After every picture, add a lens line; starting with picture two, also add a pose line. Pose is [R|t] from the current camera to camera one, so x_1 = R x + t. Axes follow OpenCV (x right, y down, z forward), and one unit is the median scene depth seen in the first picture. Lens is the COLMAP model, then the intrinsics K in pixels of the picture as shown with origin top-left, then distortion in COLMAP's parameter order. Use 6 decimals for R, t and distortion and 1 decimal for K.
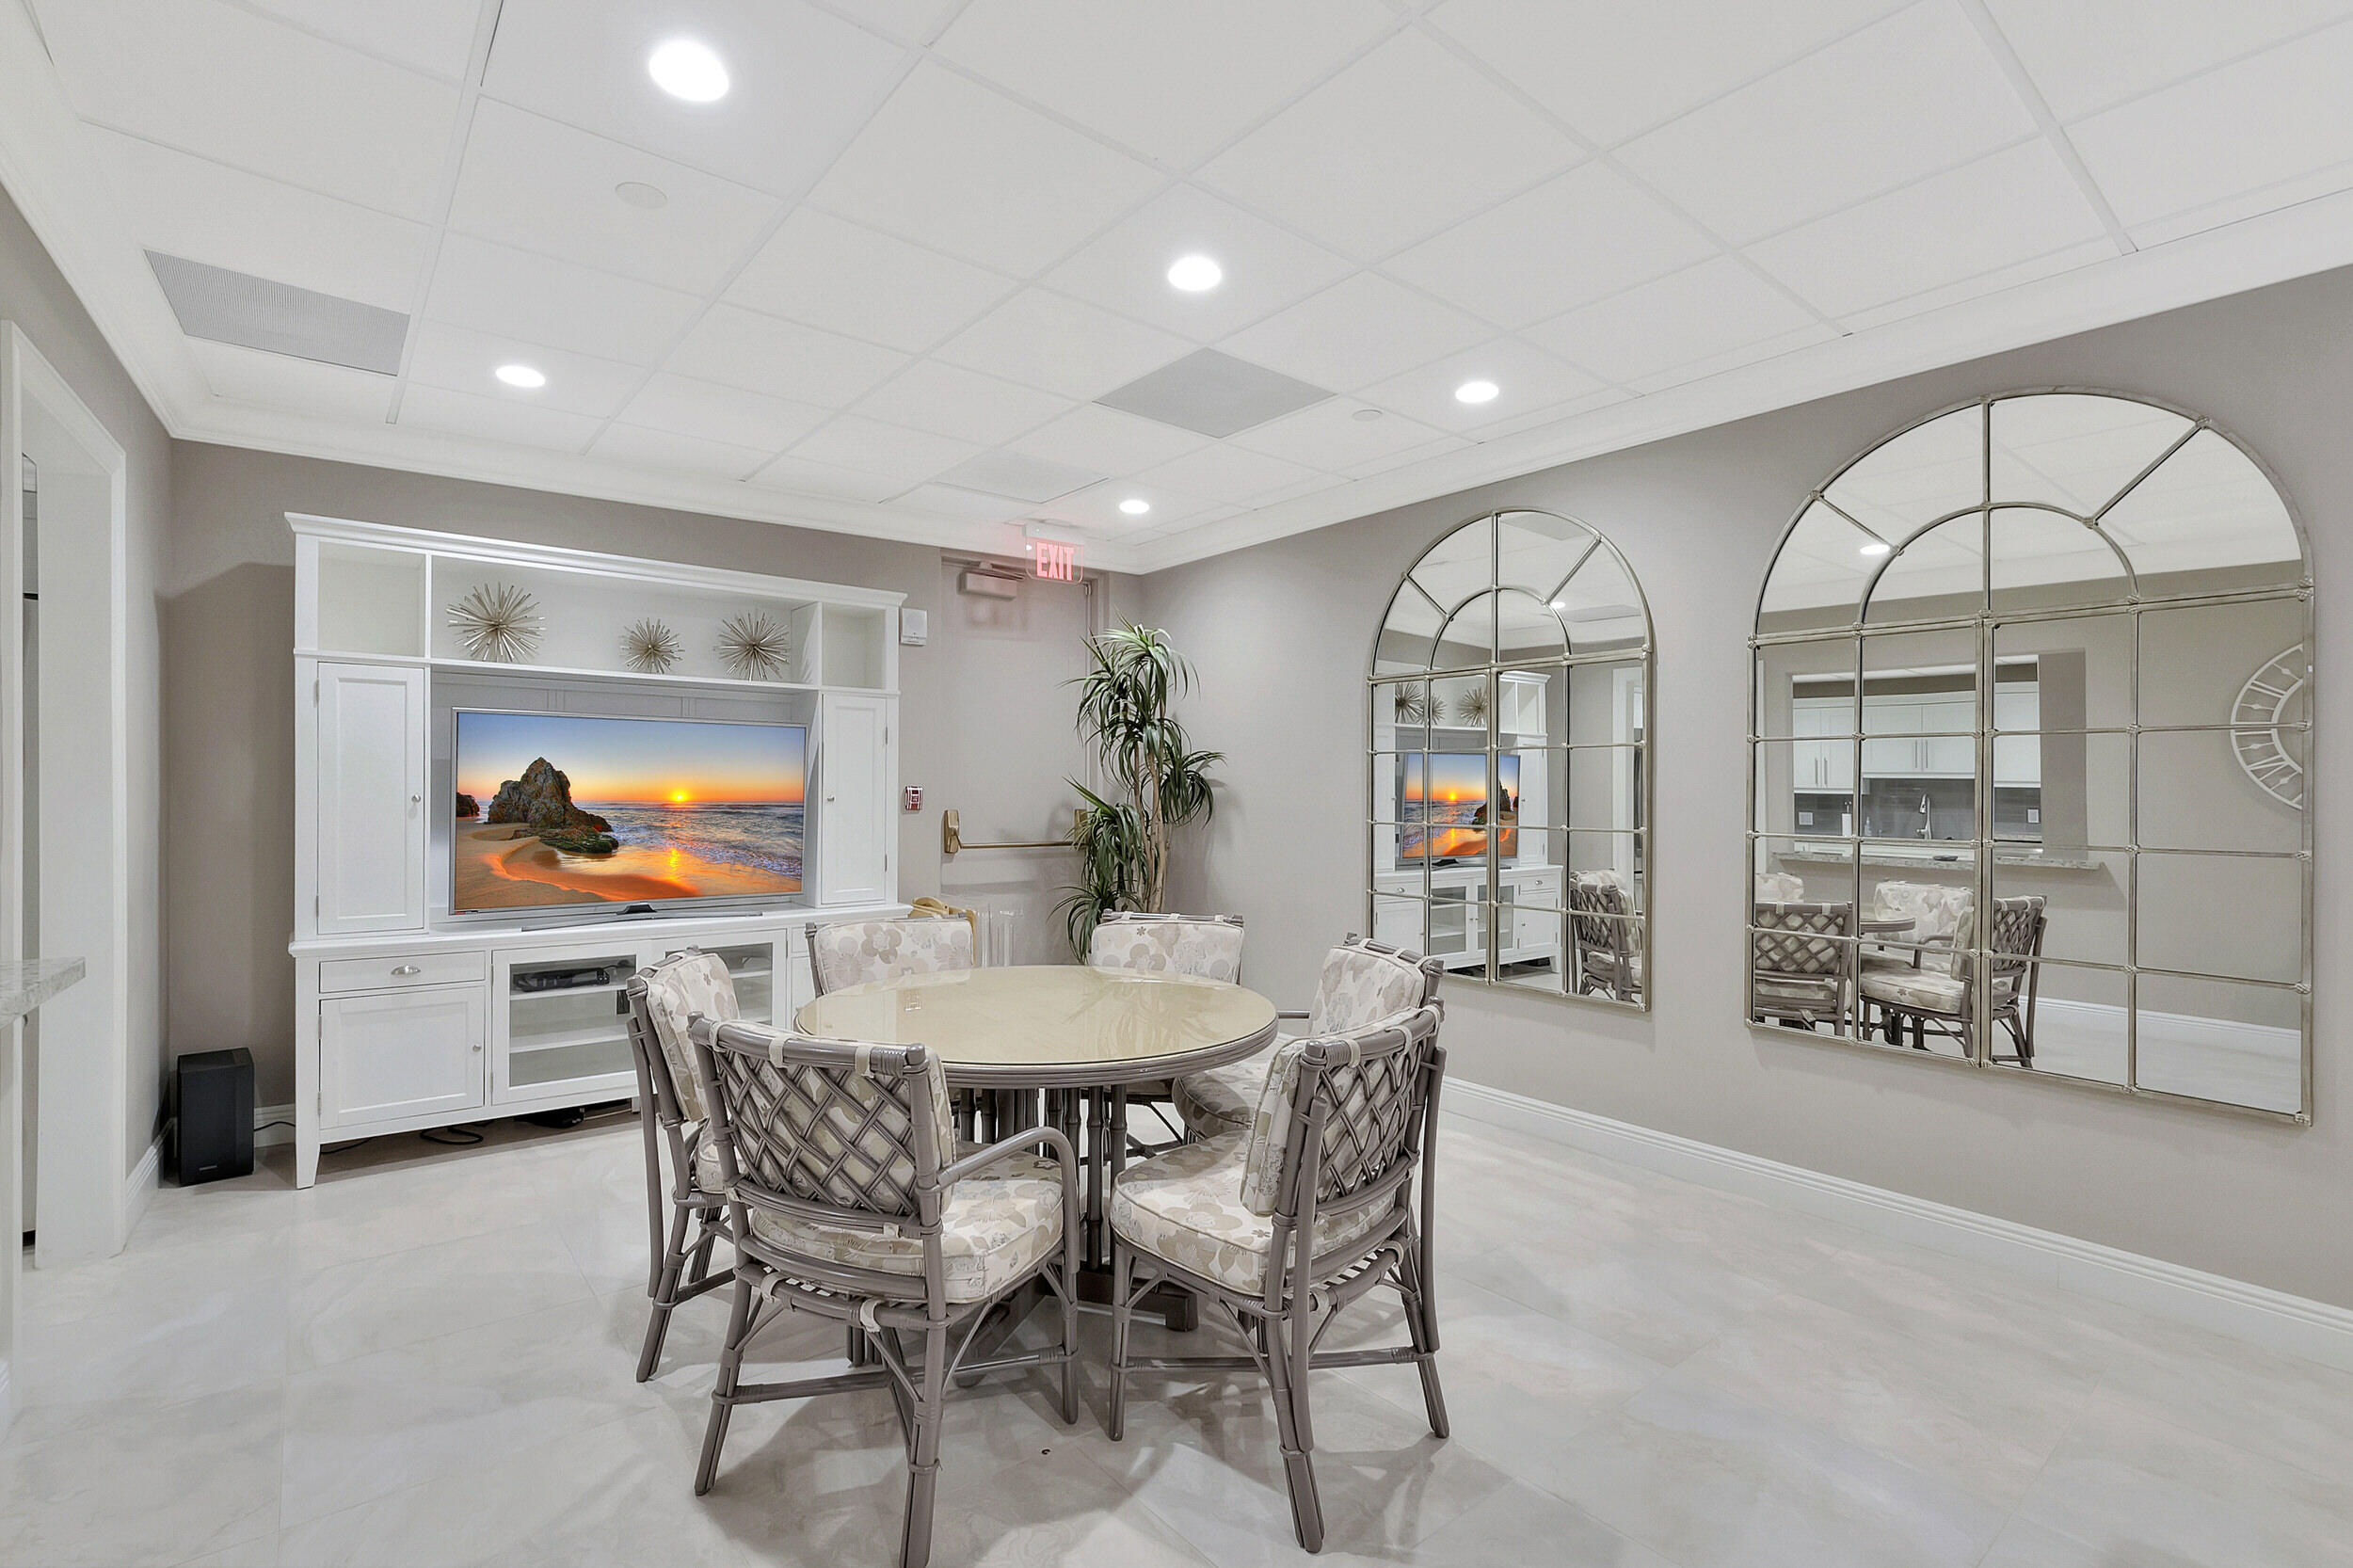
lens RADIAL K [[1042.5, 0, 1171.9], [0, 1042.5, 782.3], [0, 0, 1]] dist [-0.011713, 0.000992]
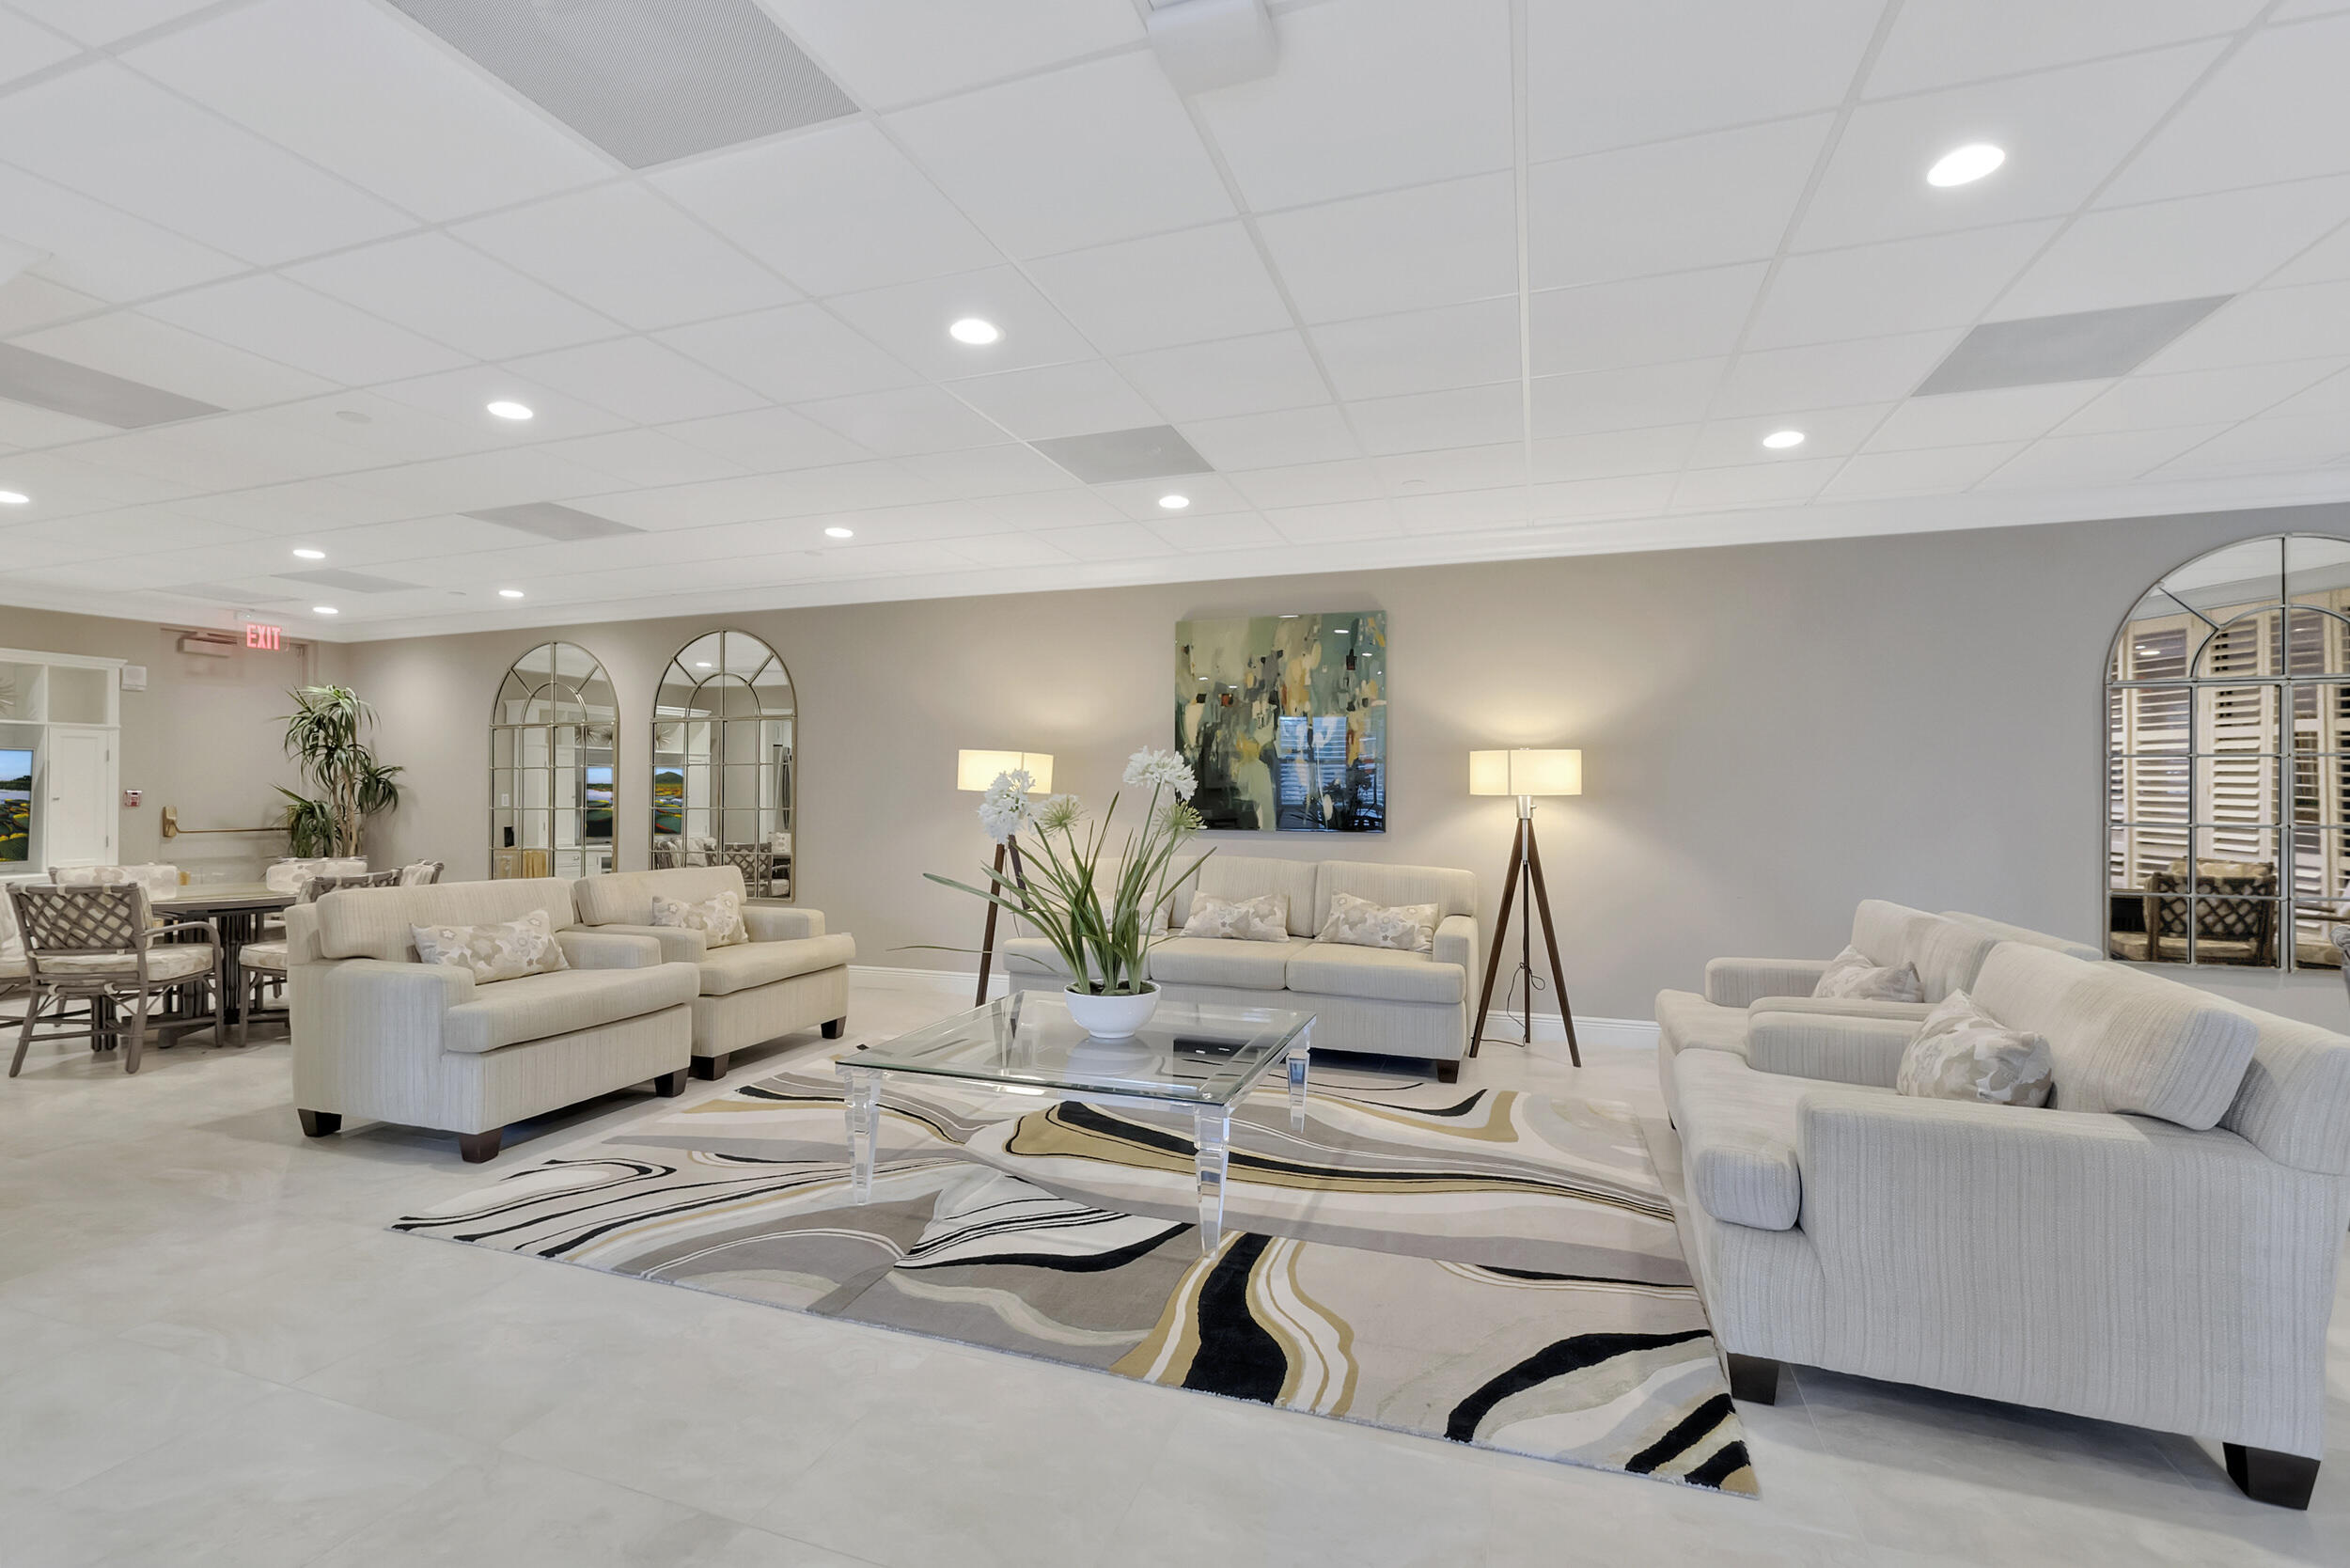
lens RADIAL K [[1041.2, 0, 1189.7], [0, 1041.2, 777.9], [0, 0, 1]] dist [-0.011713, 0.000992]
pose [[0.849788, 0.000564, 0.527124, 0.238978], [0.003945, 0.999965, -0.007429, 0.003995], [-0.527109, 0.008392, 0.849756, -0.961945]]
